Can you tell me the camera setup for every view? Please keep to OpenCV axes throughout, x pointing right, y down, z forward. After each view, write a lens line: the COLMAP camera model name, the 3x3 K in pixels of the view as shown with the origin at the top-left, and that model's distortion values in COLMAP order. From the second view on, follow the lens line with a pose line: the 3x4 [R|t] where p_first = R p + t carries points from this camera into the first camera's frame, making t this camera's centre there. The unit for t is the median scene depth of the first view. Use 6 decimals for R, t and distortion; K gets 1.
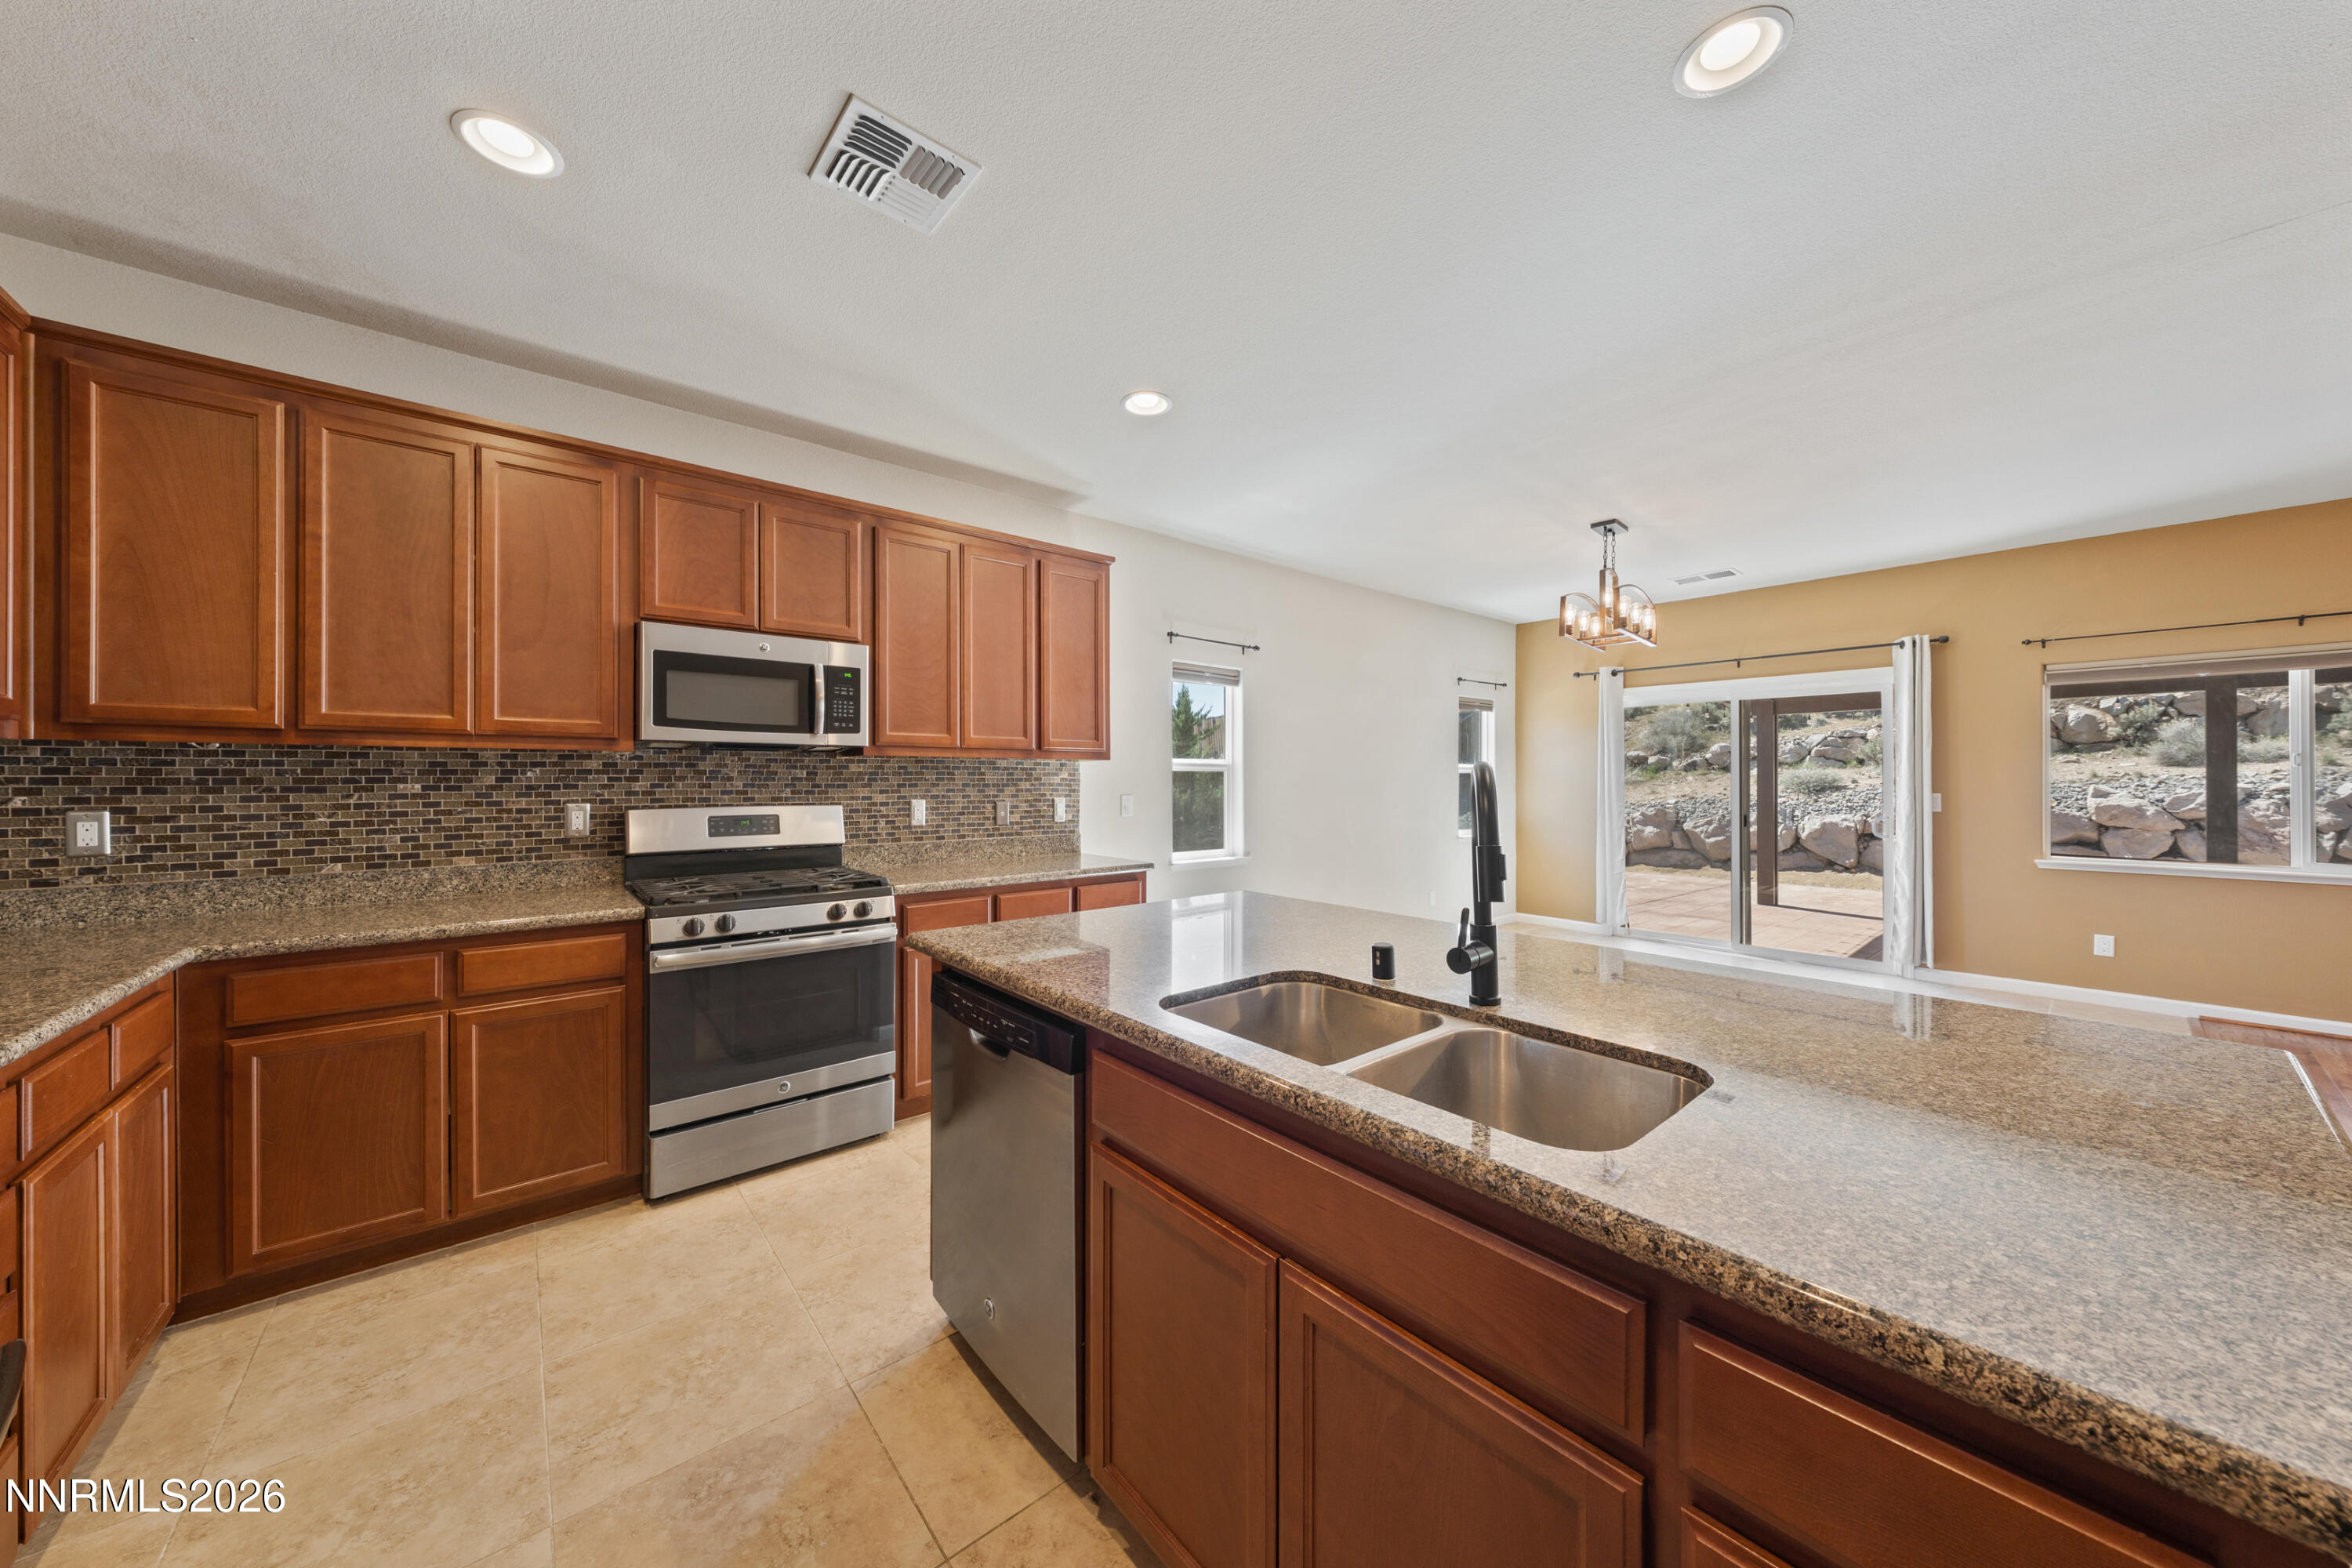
lens RADIAL K [[801.7, 0, 1179.6], [0, 801.7, 776.9], [0, 0, 1]] dist [0.000721, 0.000101]
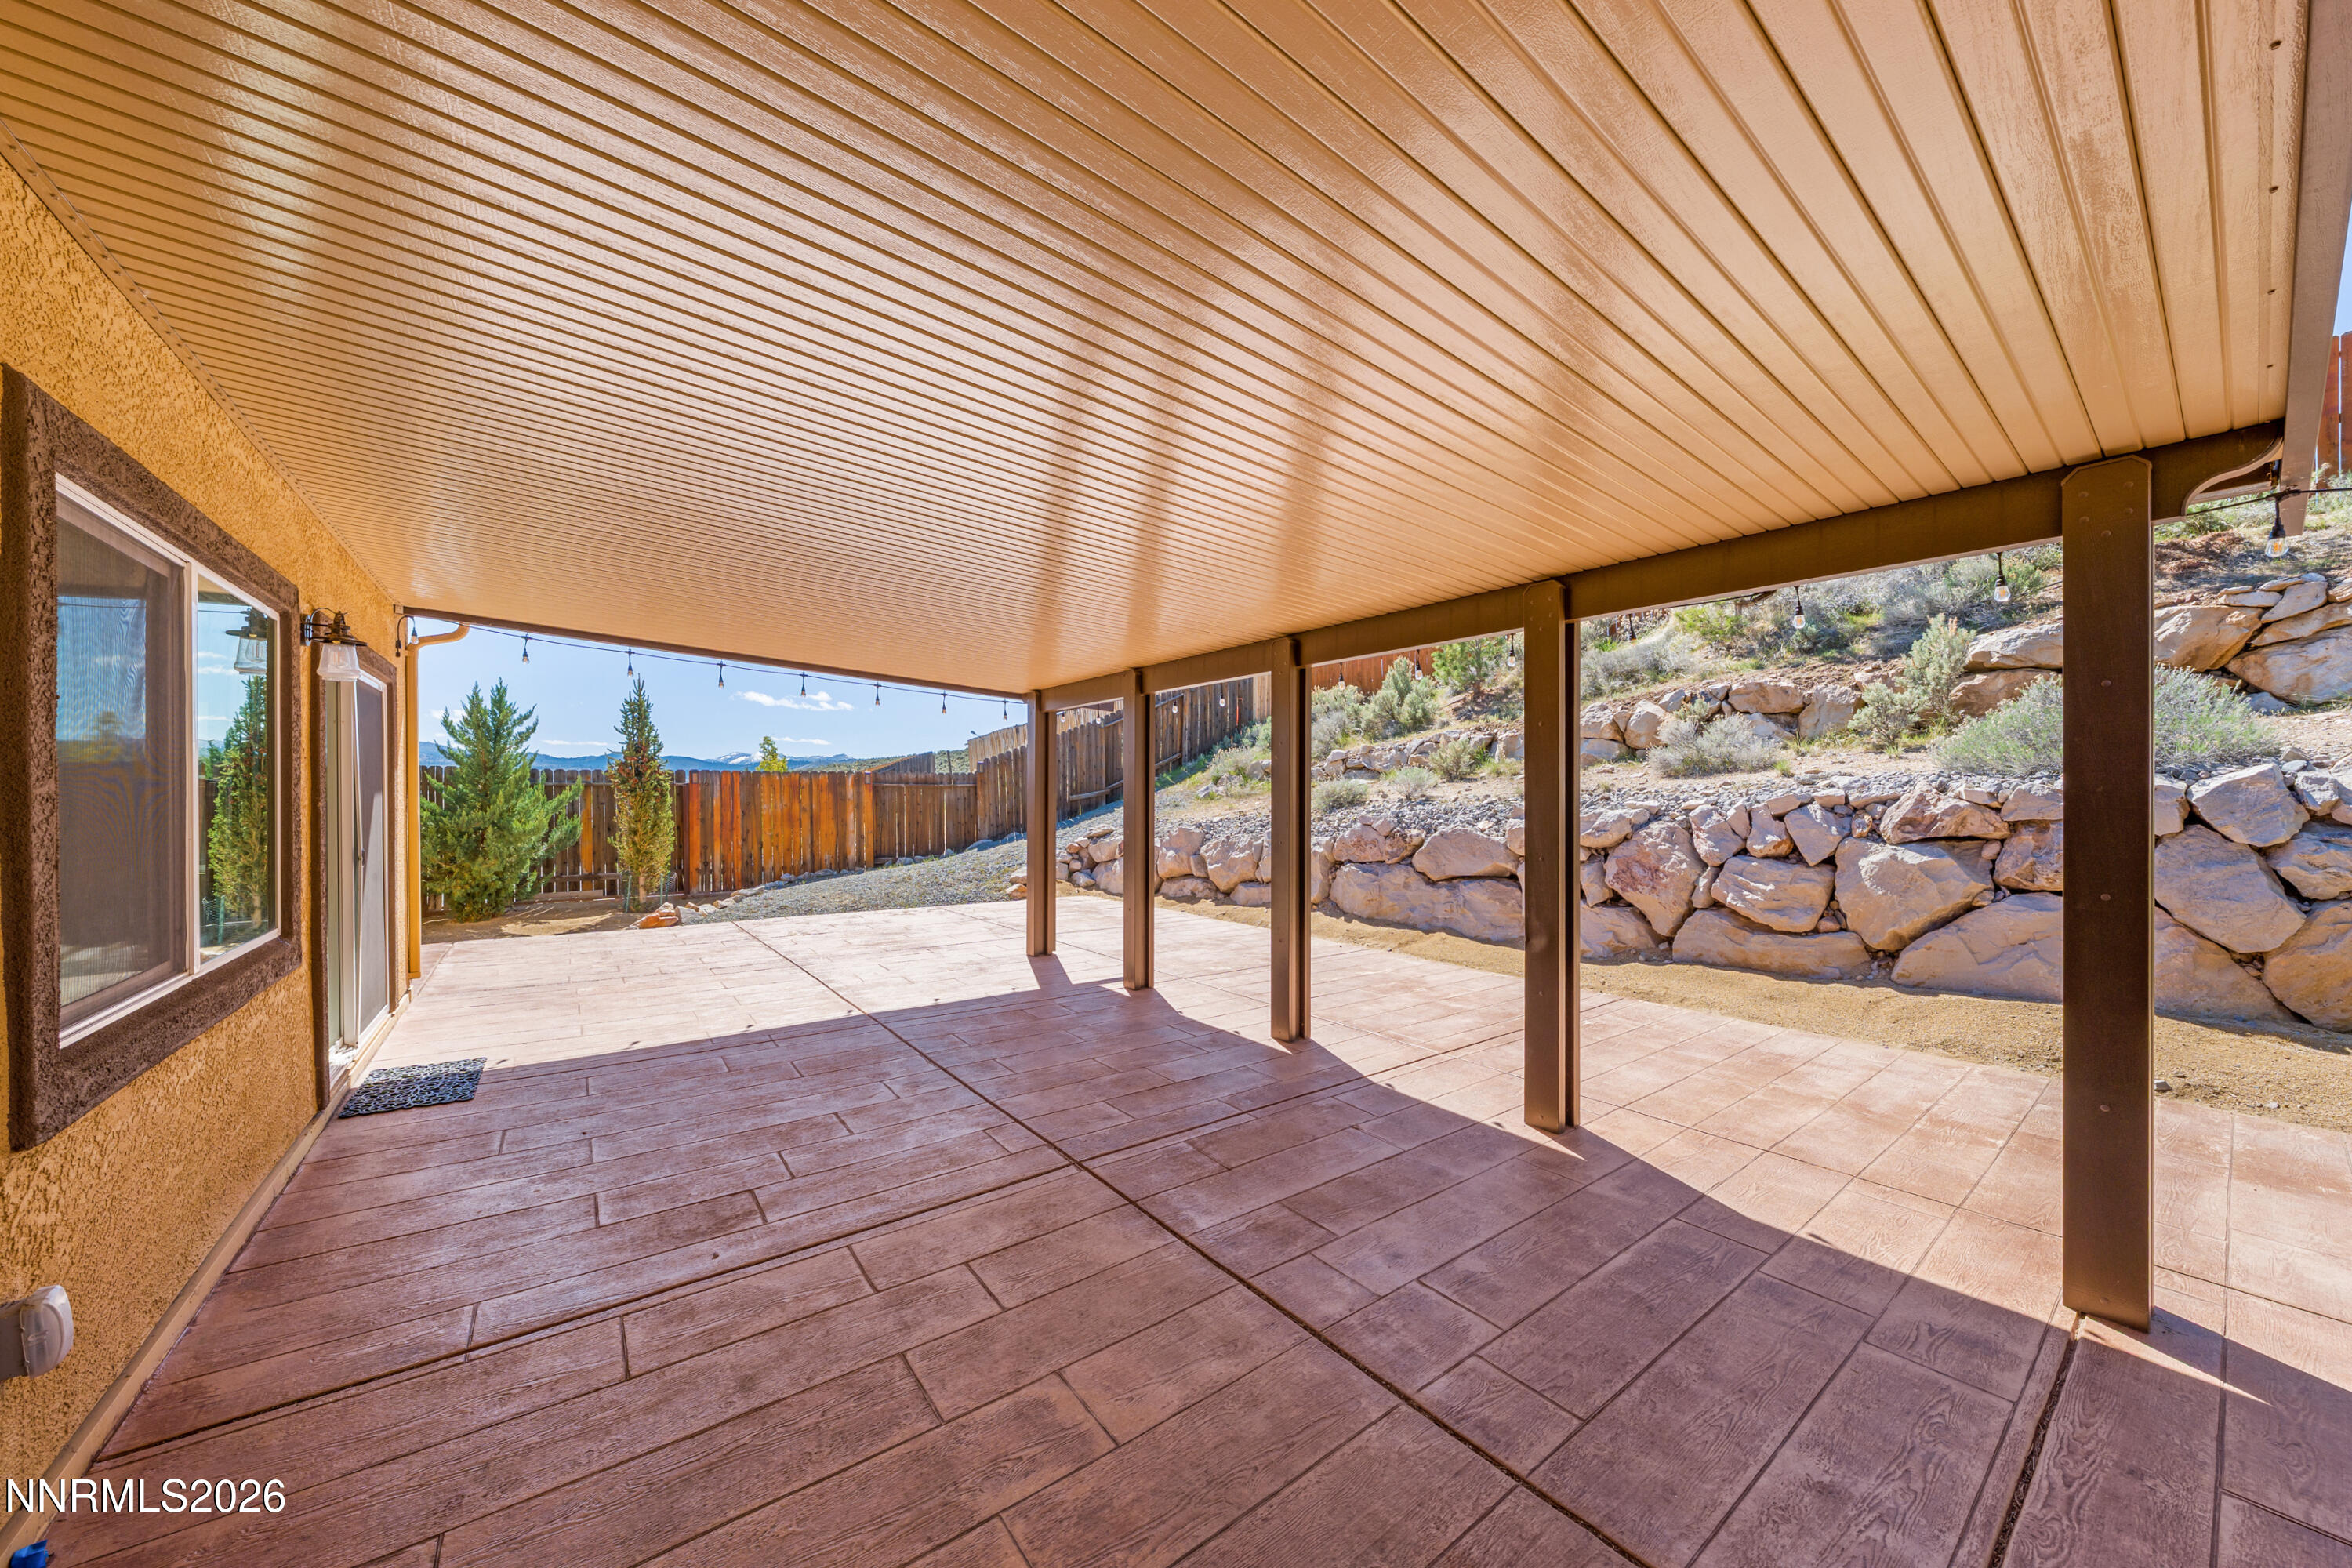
lens RADIAL K [[801.7, 0, 1184.2], [0, 801.7, 797.2], [0, 0, 1]] dist [0.000721, 0.000101]
pose [[0.998159, -0.002171, -0.060619, 1.829089], [0.002950, 0.999914, 0.012771, -0.013121], [0.060586, -0.012927, 0.998079, 0.422113]]
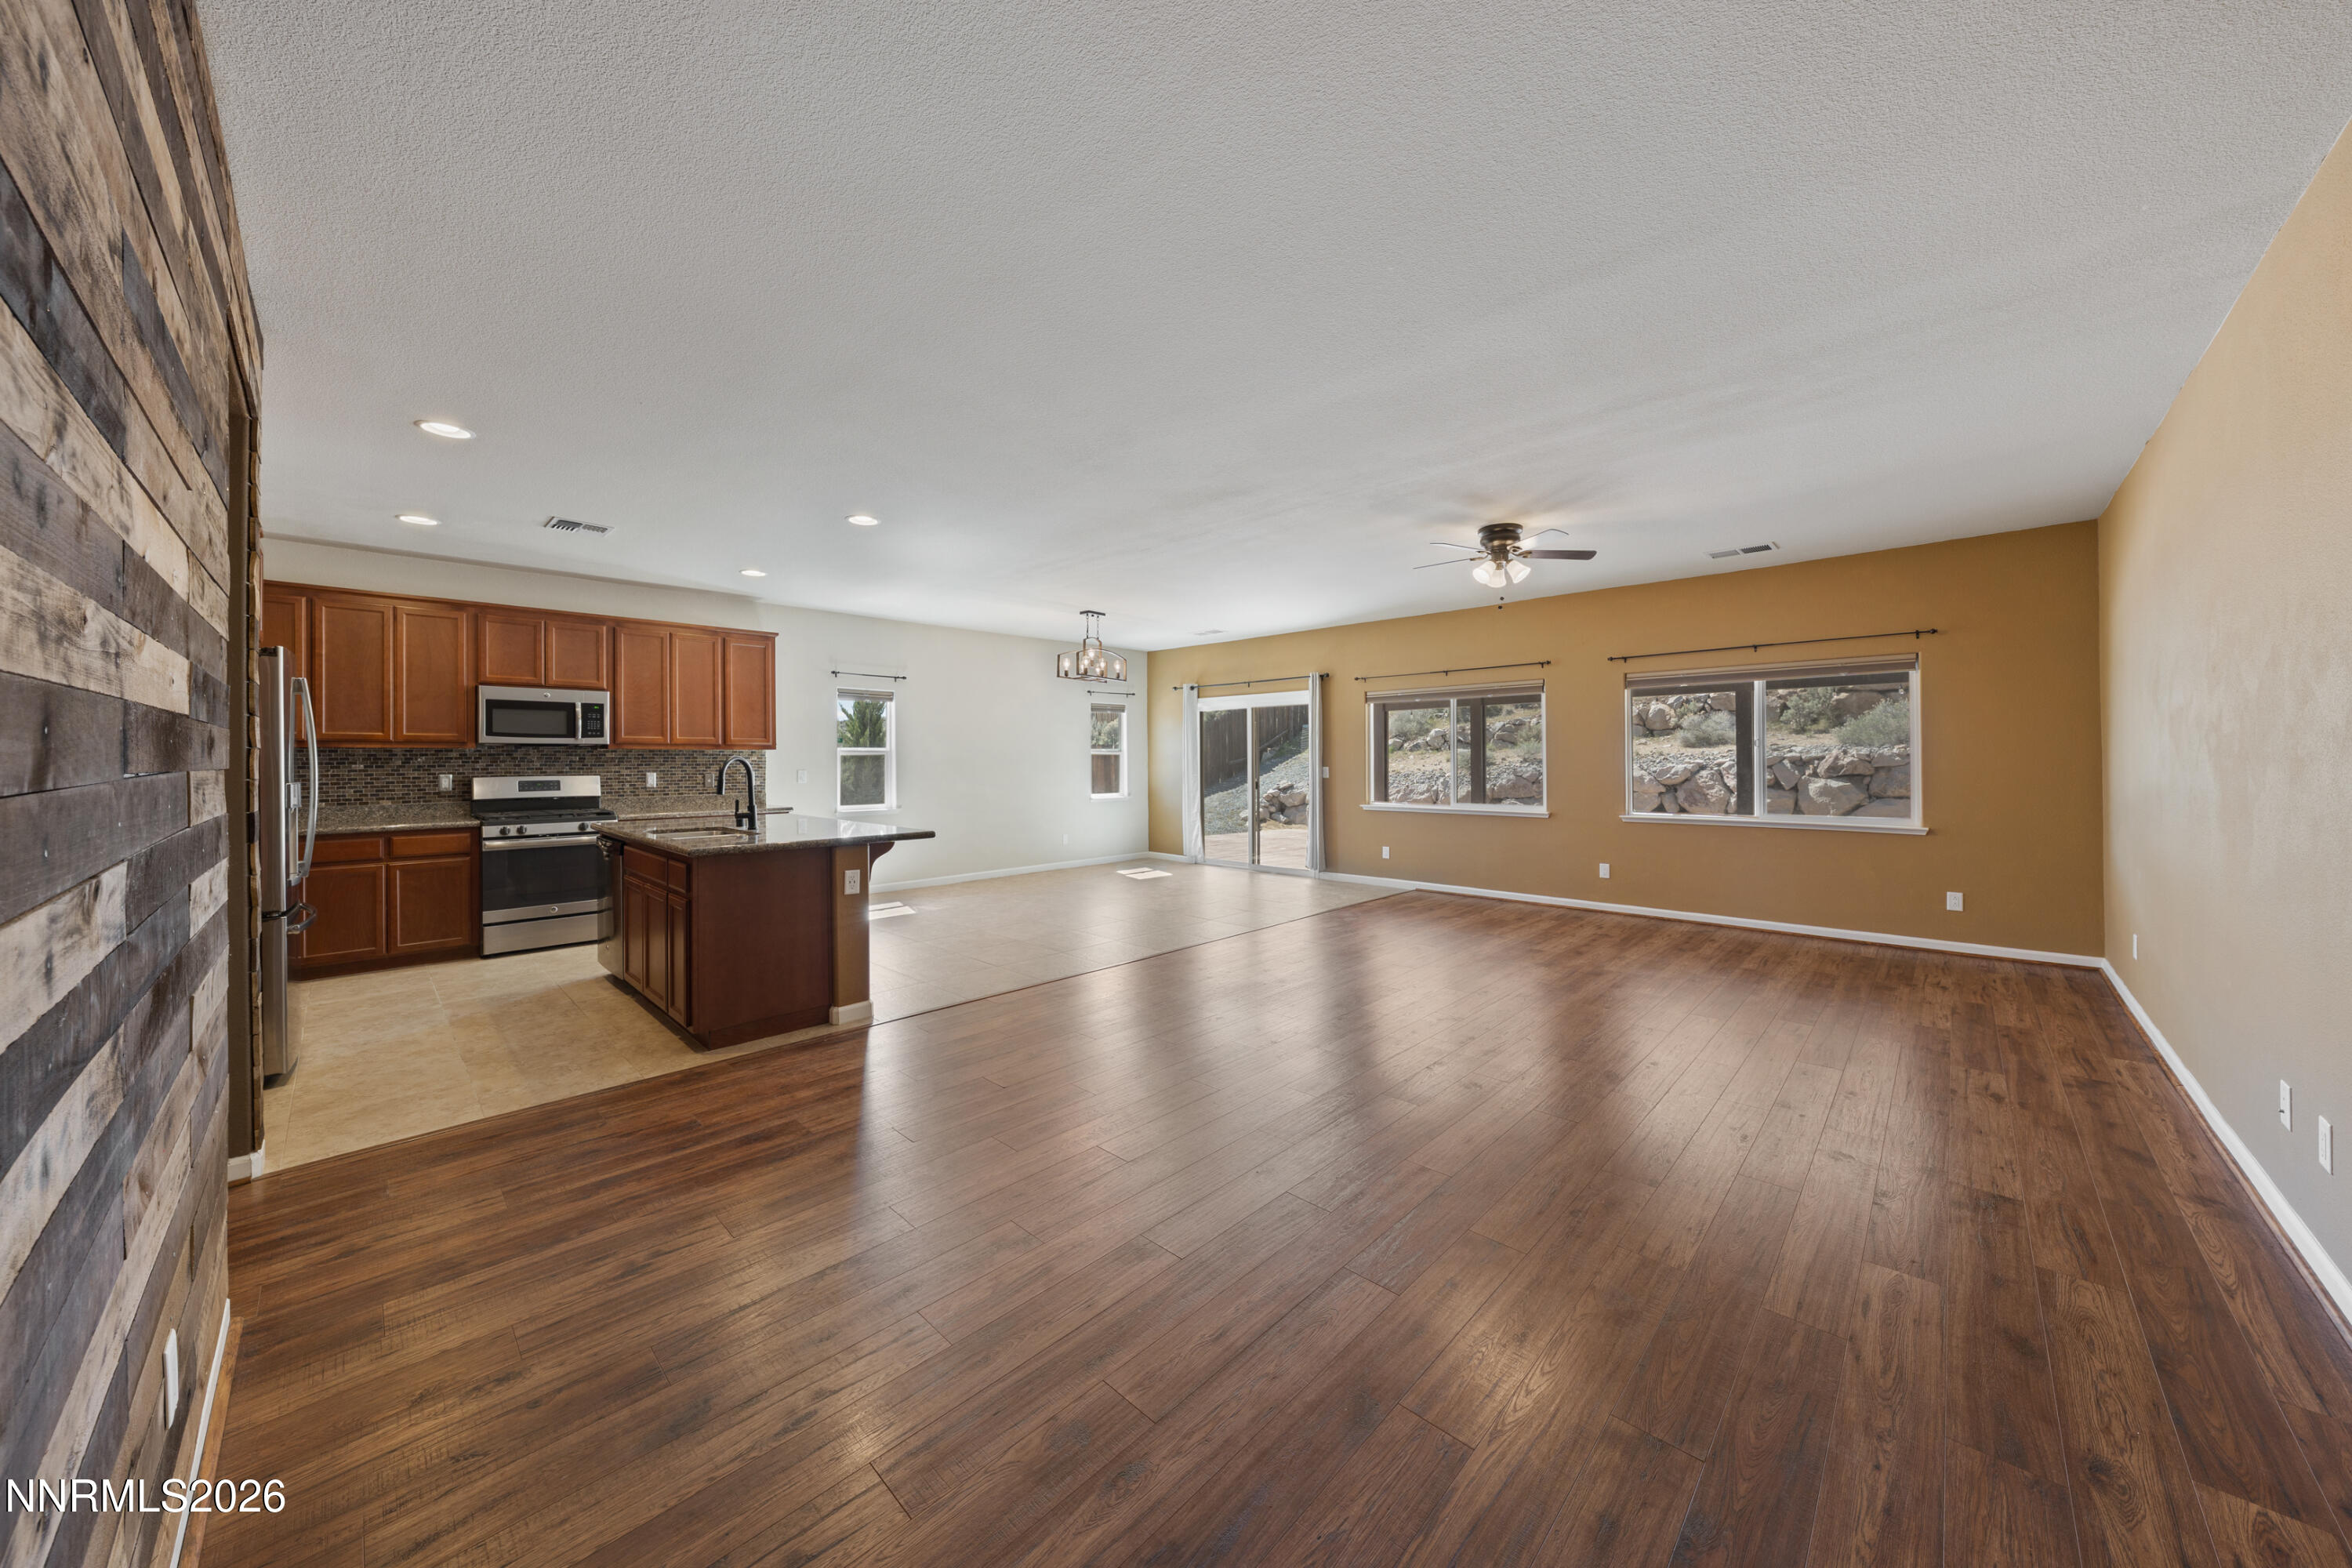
lens RADIAL K [[801.7, 0, 1180.8], [0, 801.7, 760.4], [0, 0, 1]] dist [0.000721, 0.000101]
pose [[0.994911, -0.004264, 0.100665, 0.496932], [0.003719, 0.999977, 0.005604, -0.003444], [-0.100686, -0.005201, 0.994905, -0.669388]]
